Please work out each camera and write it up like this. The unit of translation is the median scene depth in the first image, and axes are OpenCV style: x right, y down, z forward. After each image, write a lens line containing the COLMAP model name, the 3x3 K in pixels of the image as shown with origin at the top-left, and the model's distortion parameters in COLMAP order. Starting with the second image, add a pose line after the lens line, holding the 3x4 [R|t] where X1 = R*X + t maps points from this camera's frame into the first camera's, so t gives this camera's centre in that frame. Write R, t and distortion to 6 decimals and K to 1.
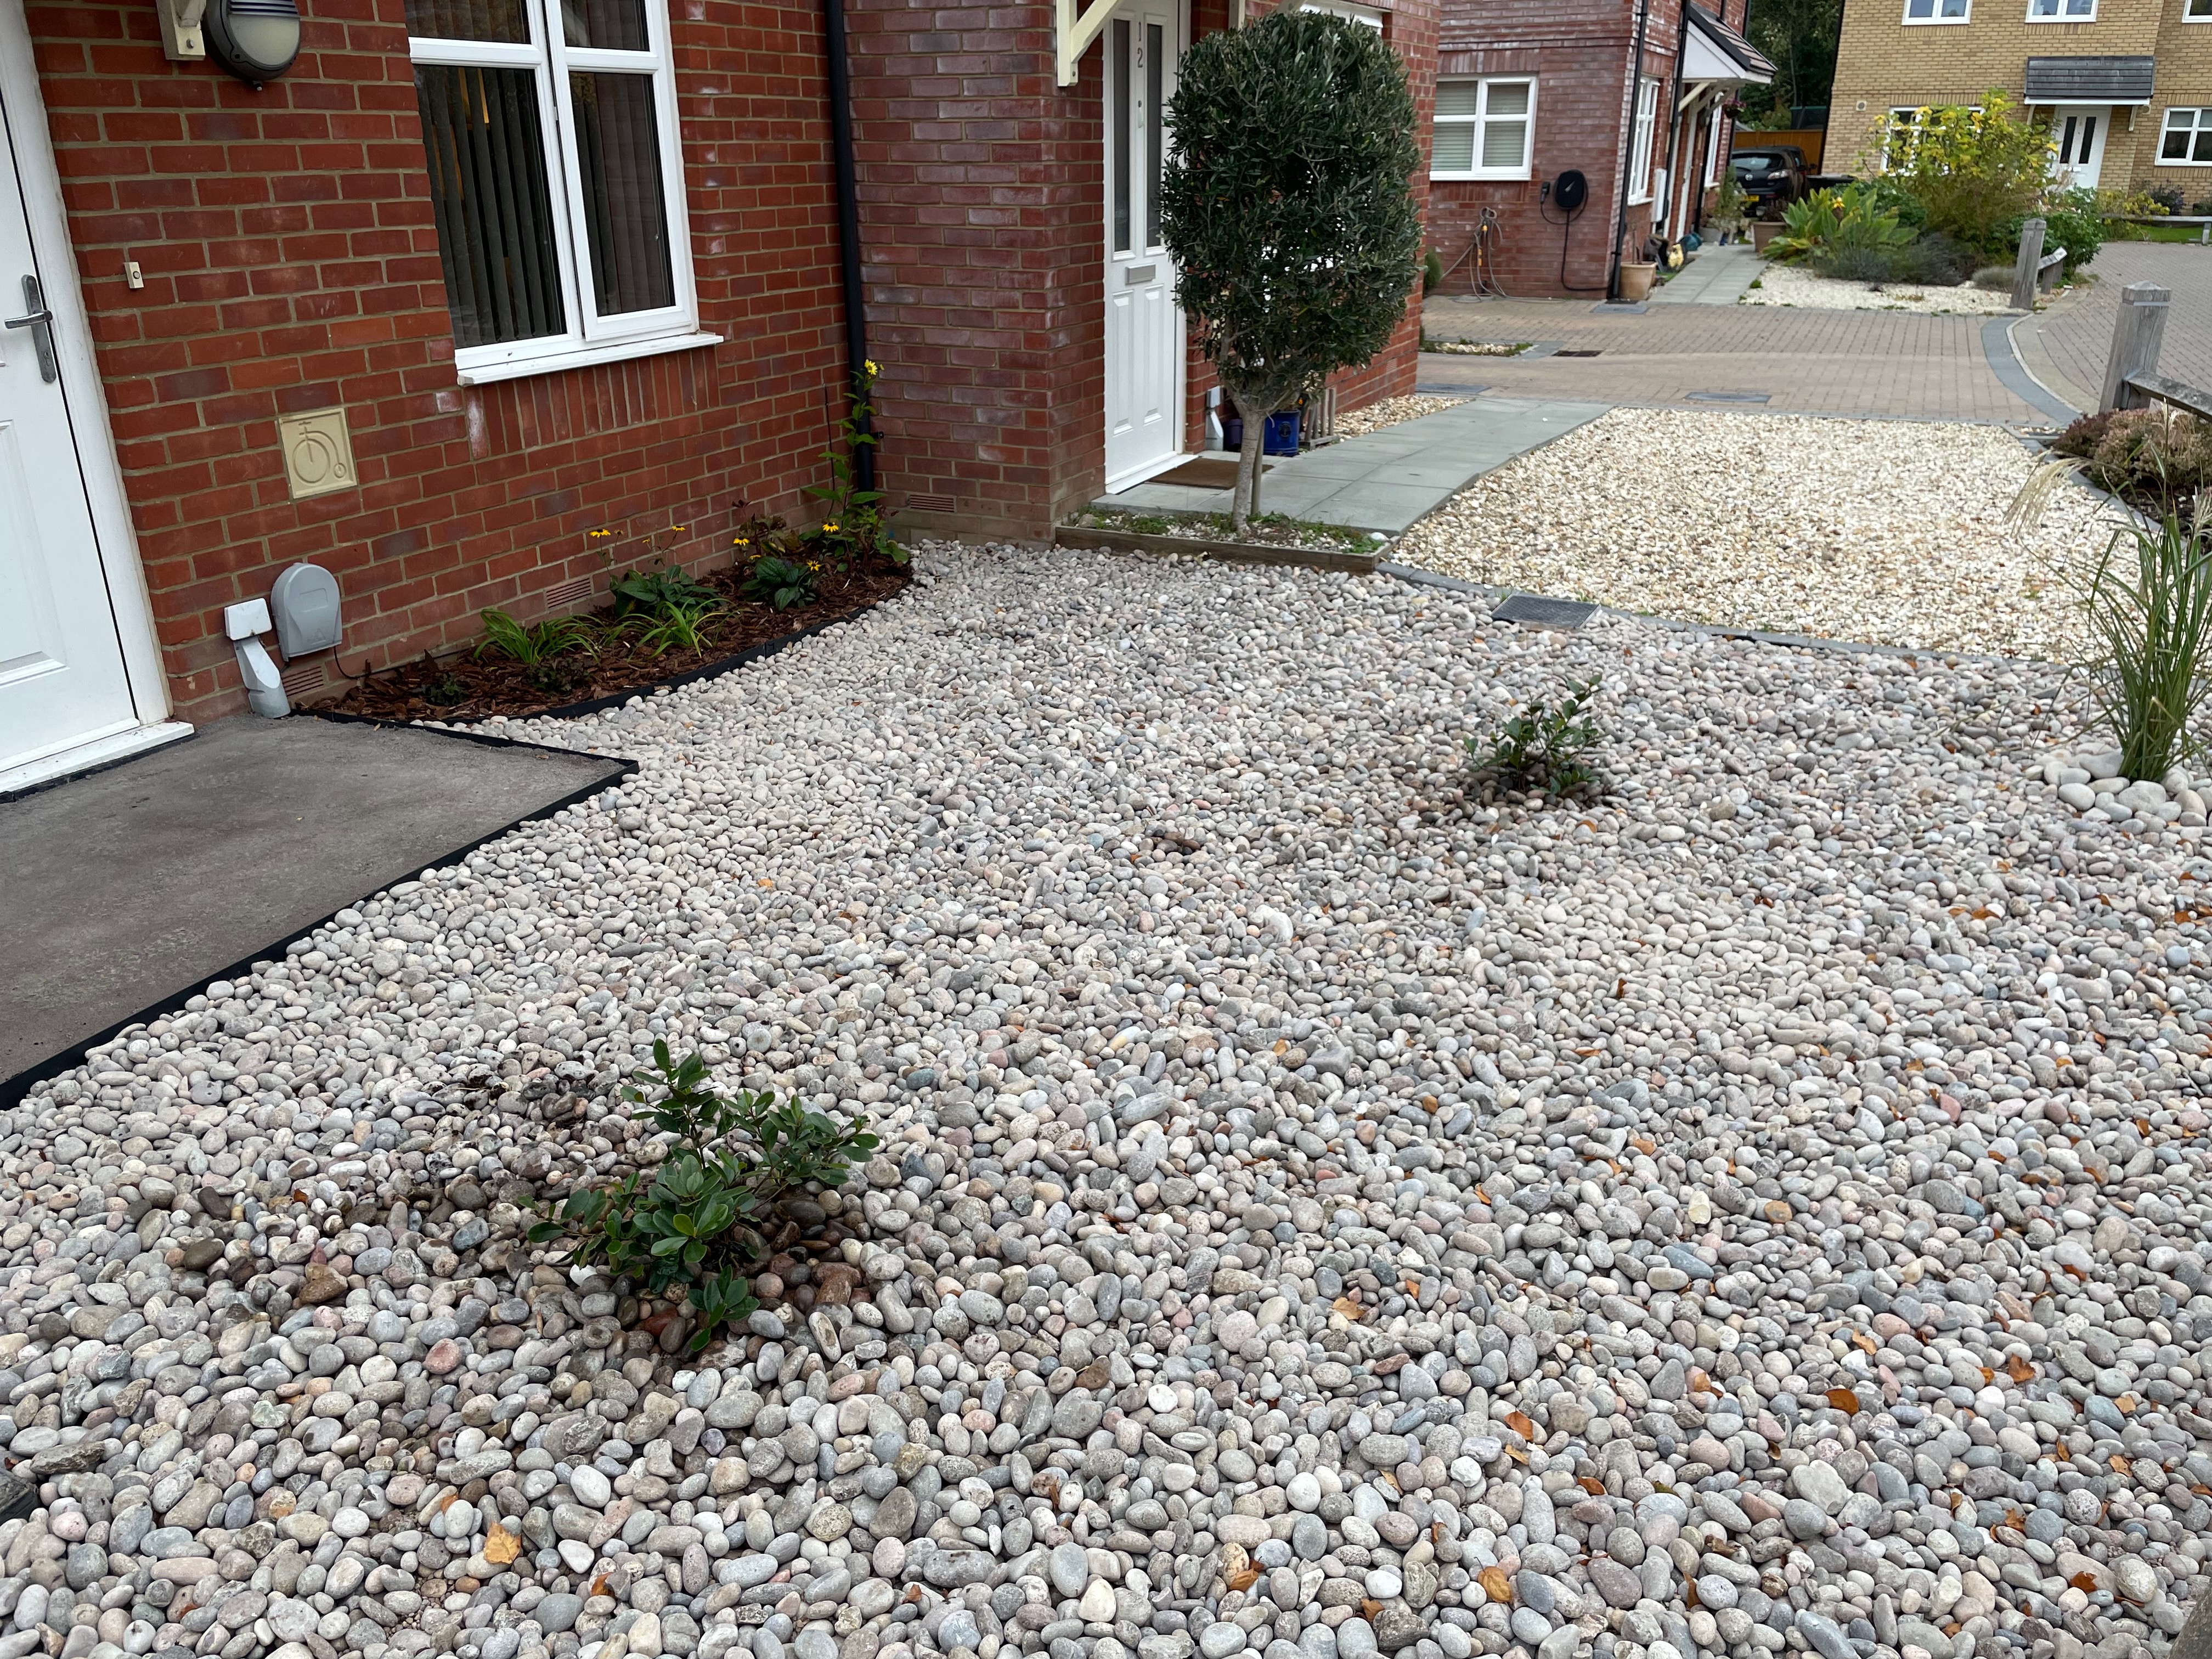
lens RADIAL K [[1658.0, 0, 1106.0], [0, 1658.0, 829.5], [0, 0, 1]] dist [0.031108, -0.004216]
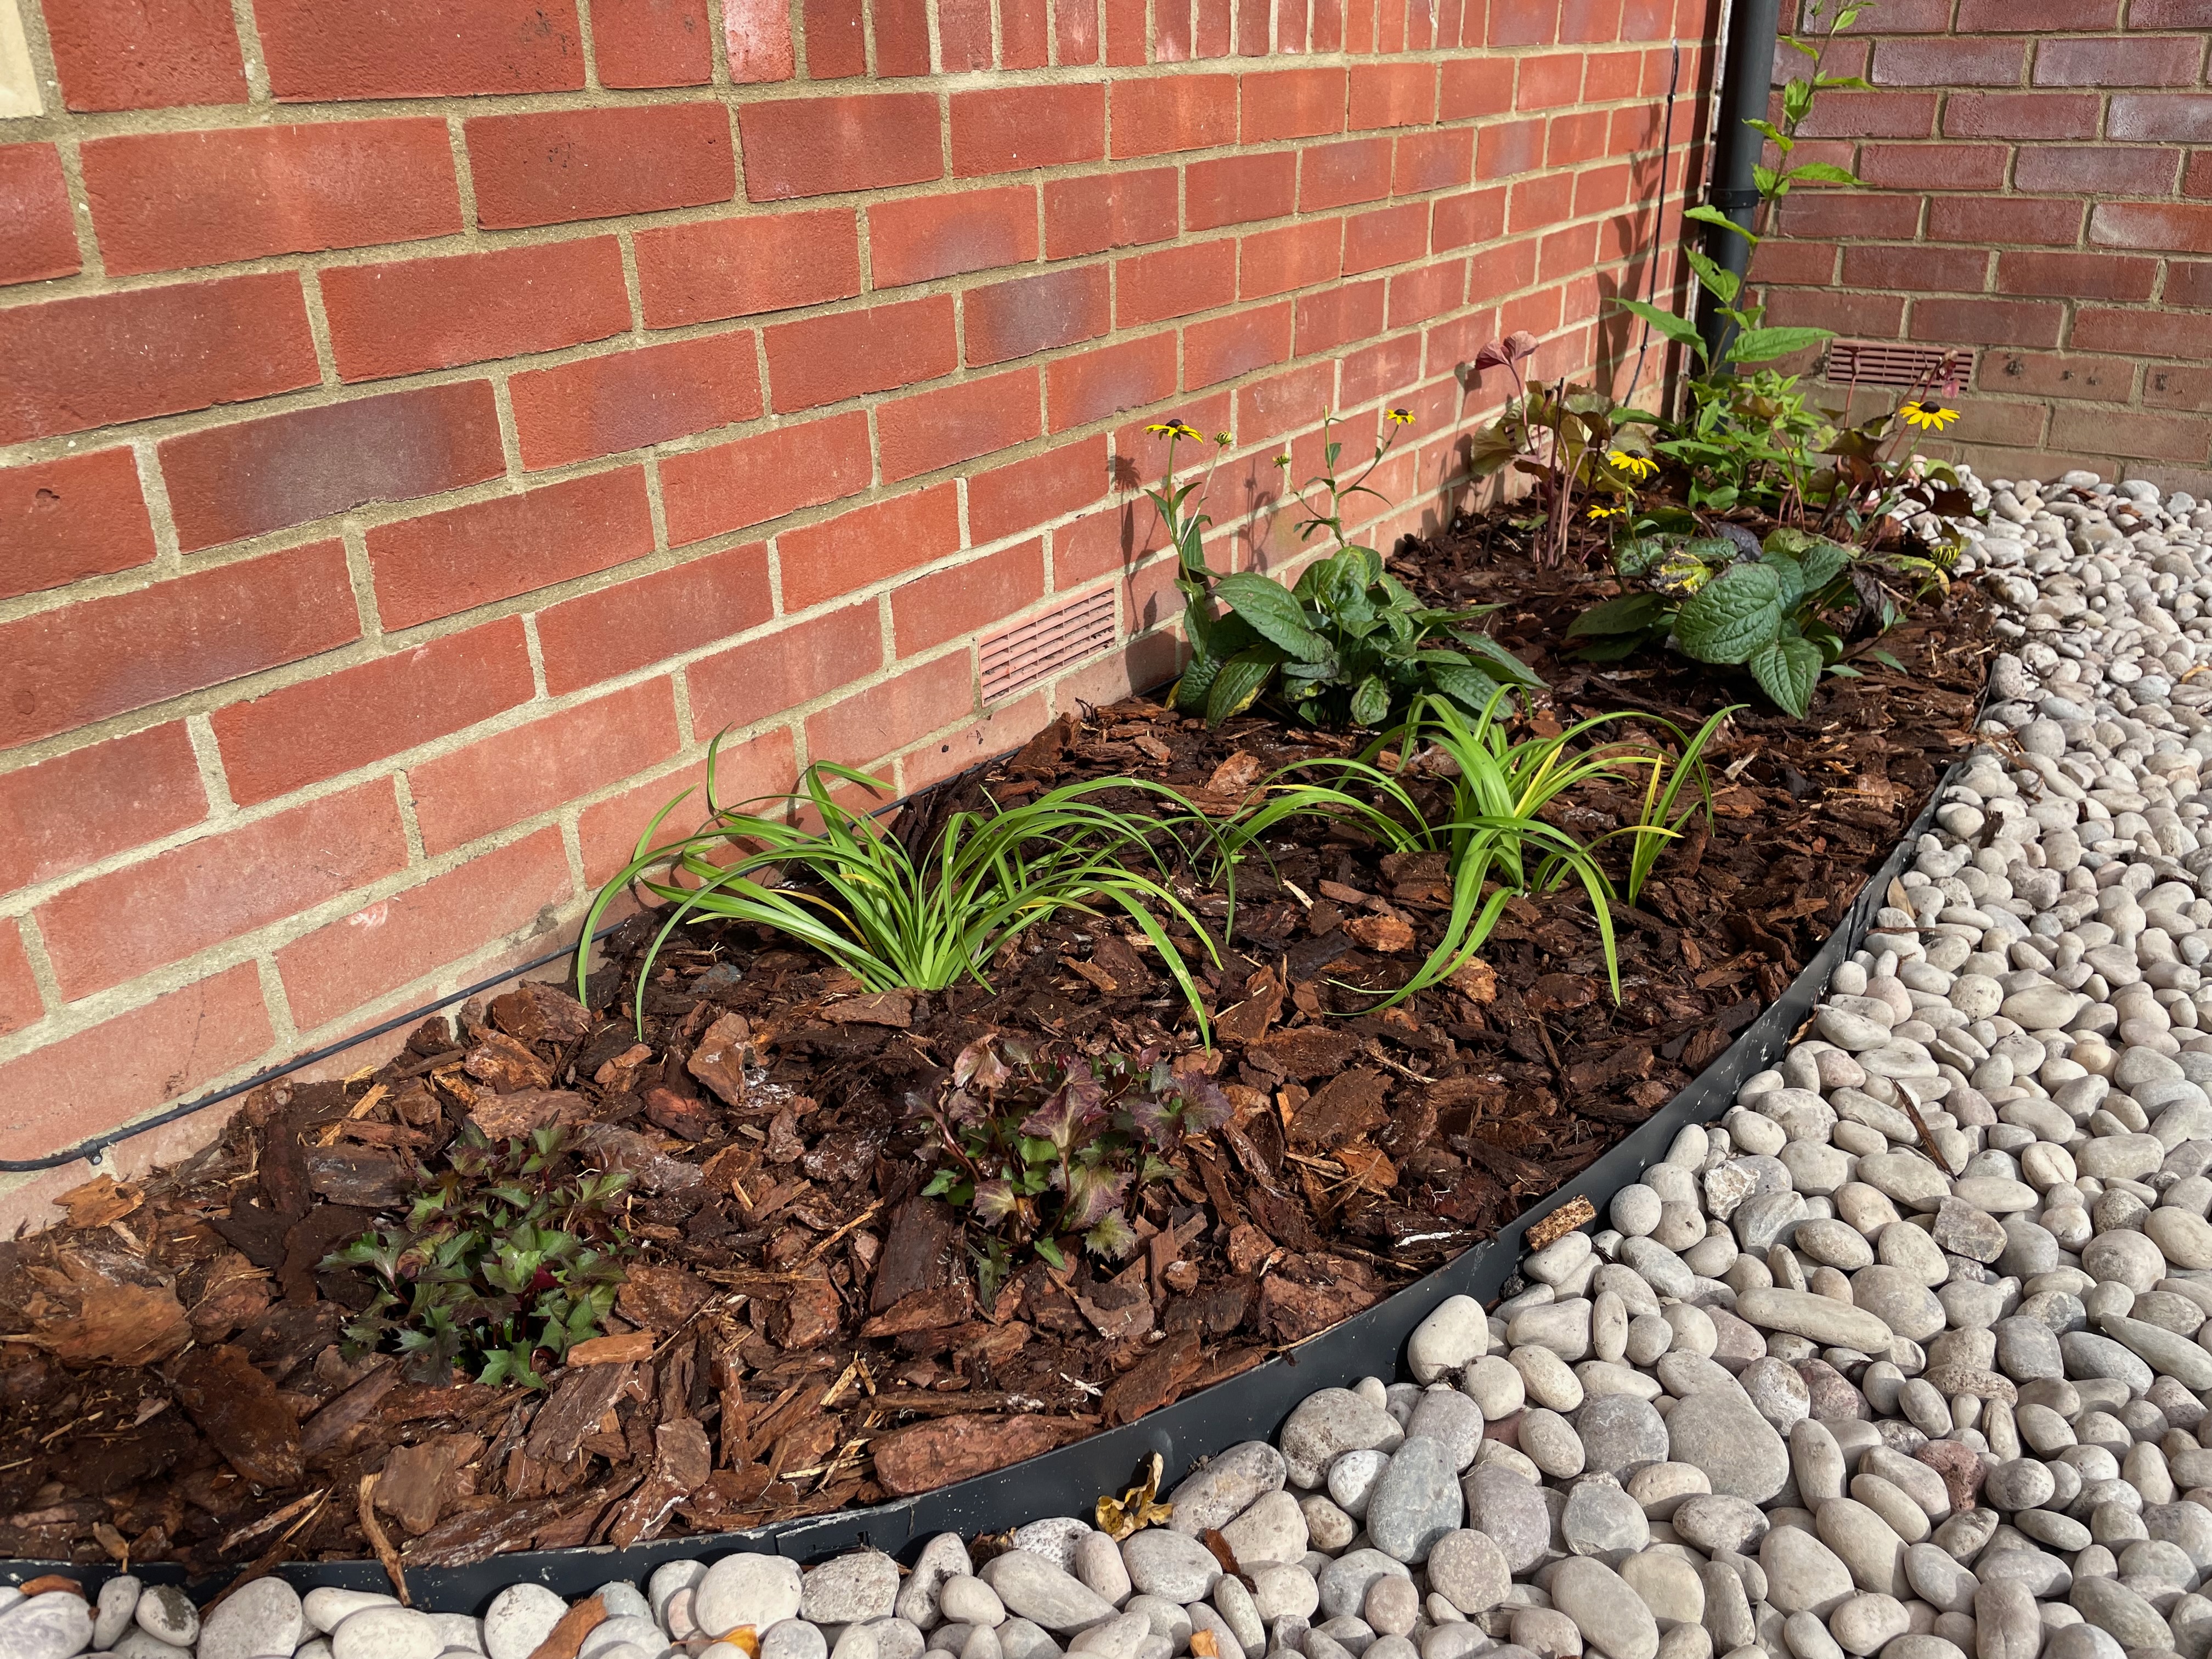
lens RADIAL K [[1658.0, 0, 1106.0], [0, 1658.0, 829.5], [0, 0, 1]] dist [0.031108, -0.004216]
pose [[0.981660, 0.066653, -0.178609, -0.250806], [-0.056994, 0.996649, 0.058678, -0.122501], [0.181922, -0.047422, 0.982169, 0.695026]]
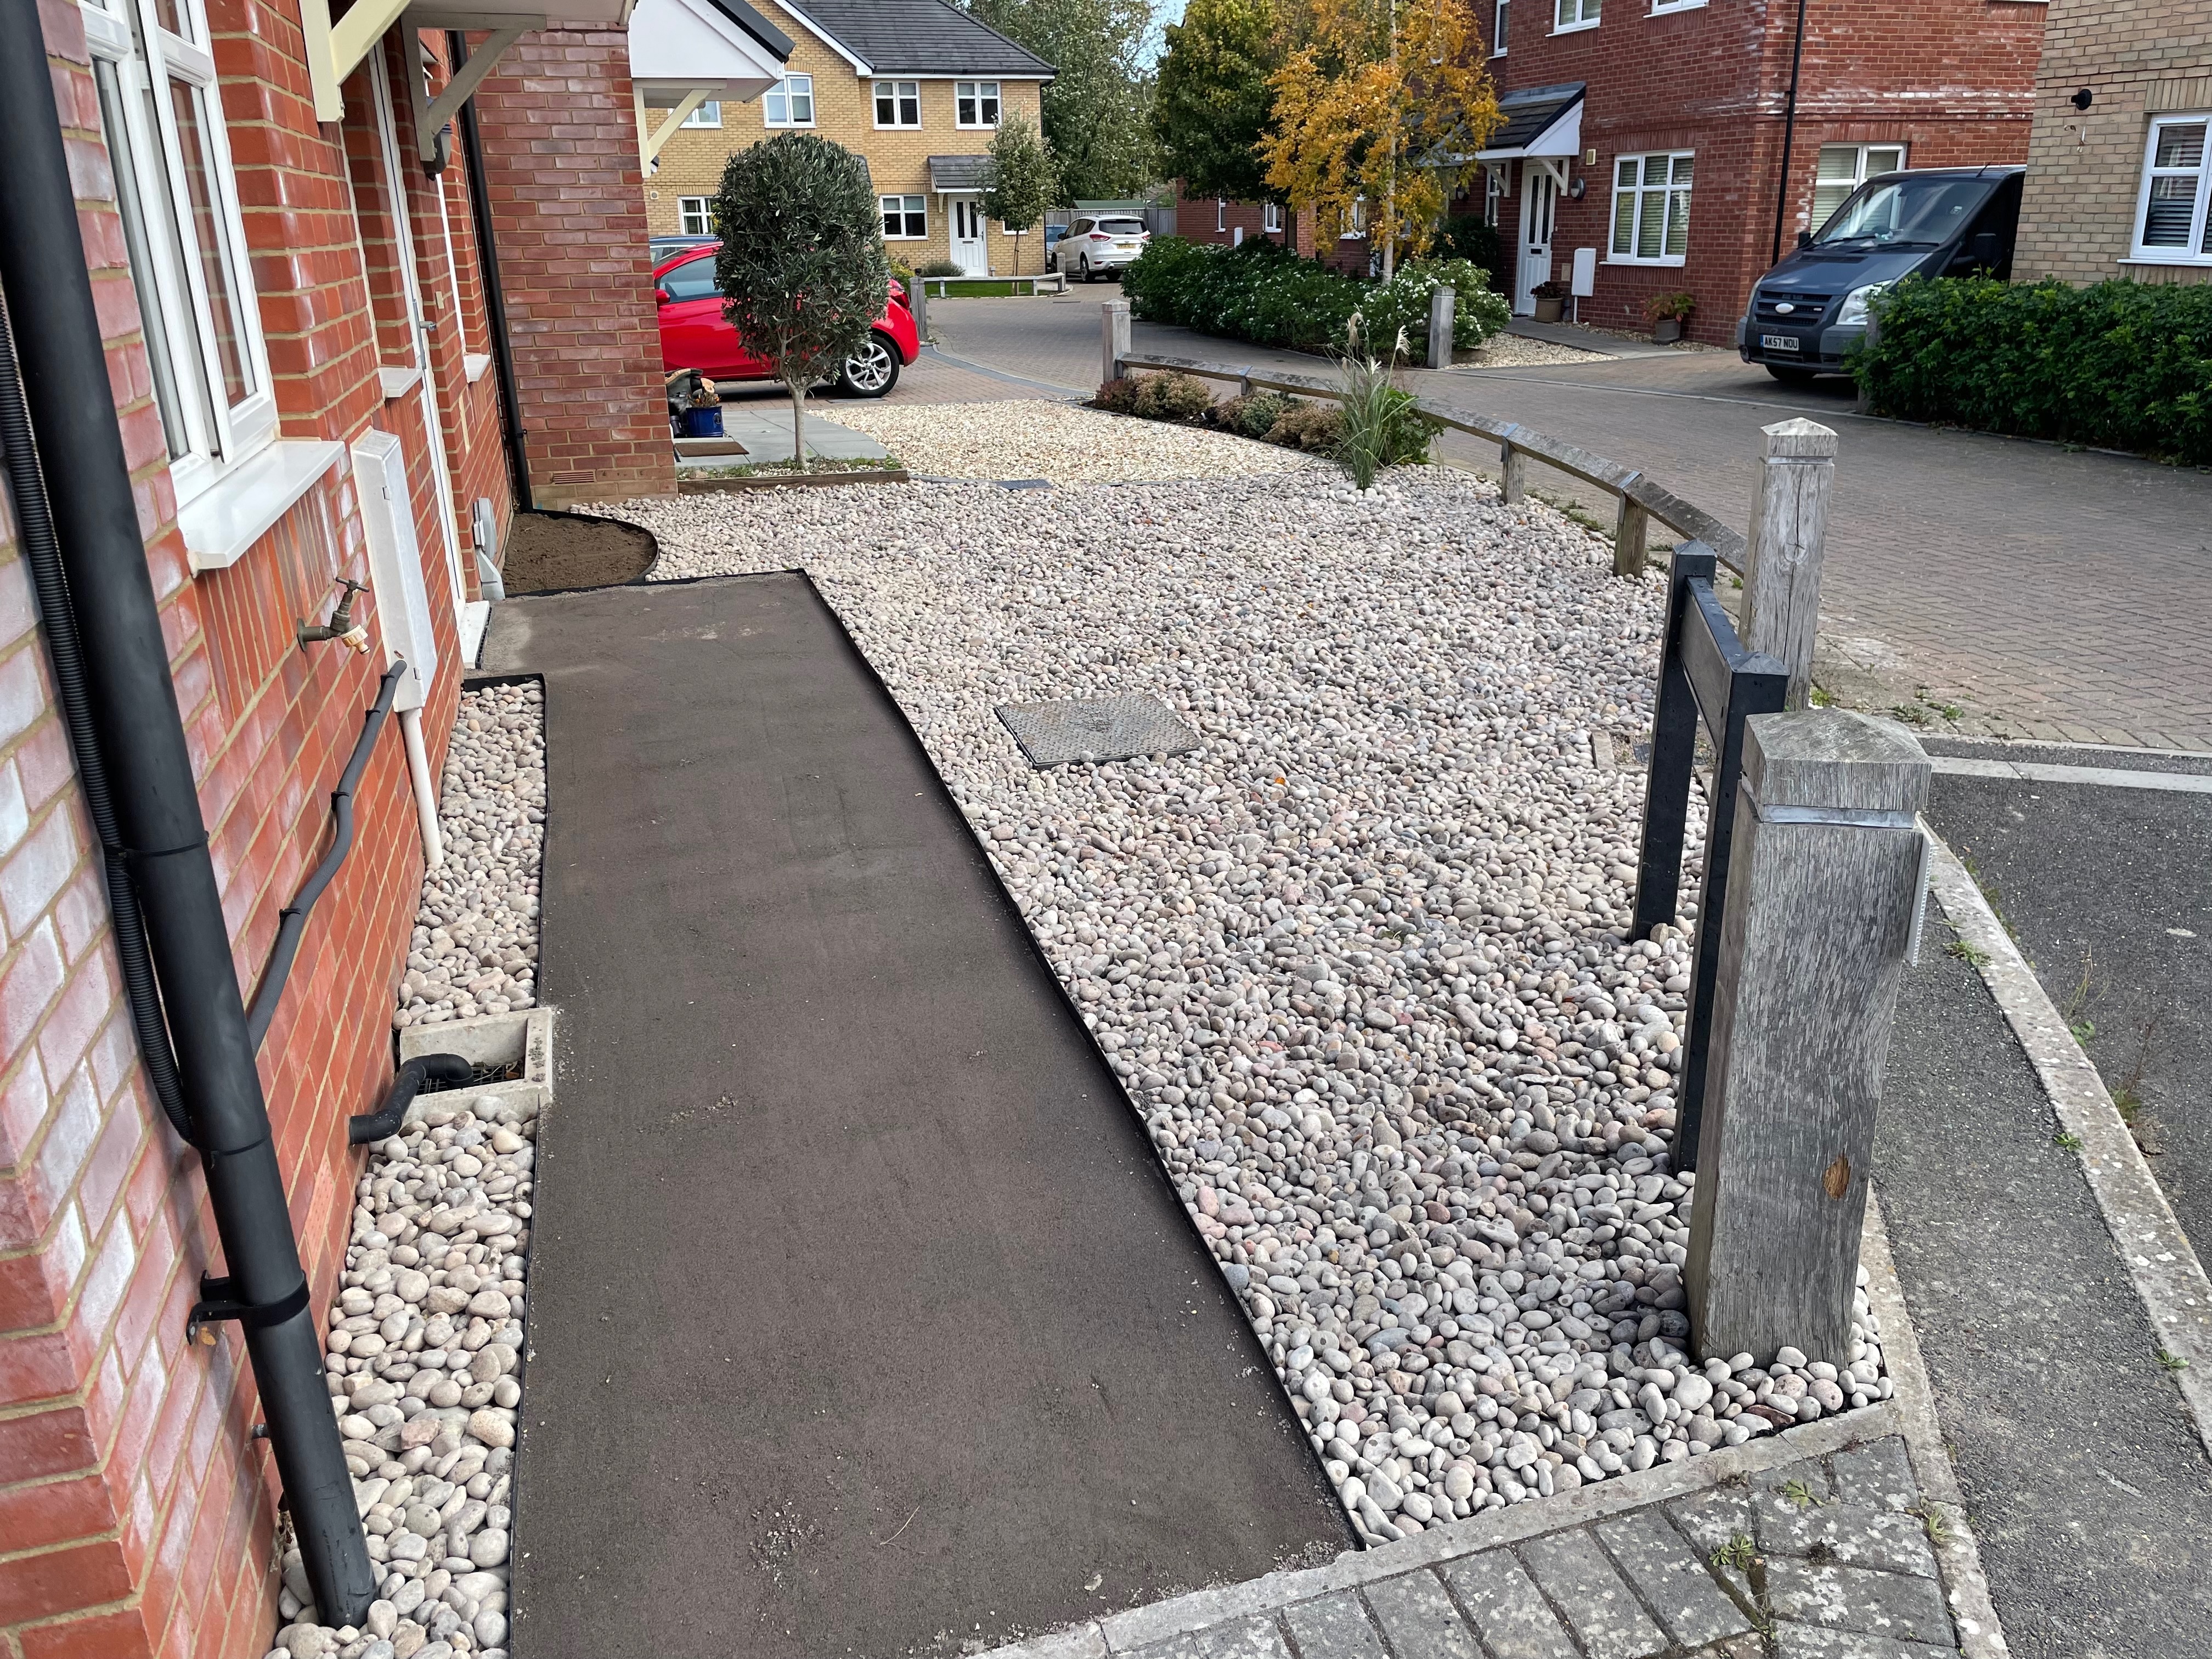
lens RADIAL K [[1658.0, 0, 1106.0], [0, 1658.0, 829.5], [0, 0, 1]] dist [0.031108, -0.004216]
pose [[0.762846, -0.232317, 0.603403, -0.796492], [0.256923, 0.965296, 0.046838, 0.155874], [-0.593344, 0.119298, 0.796060, -0.371708]]
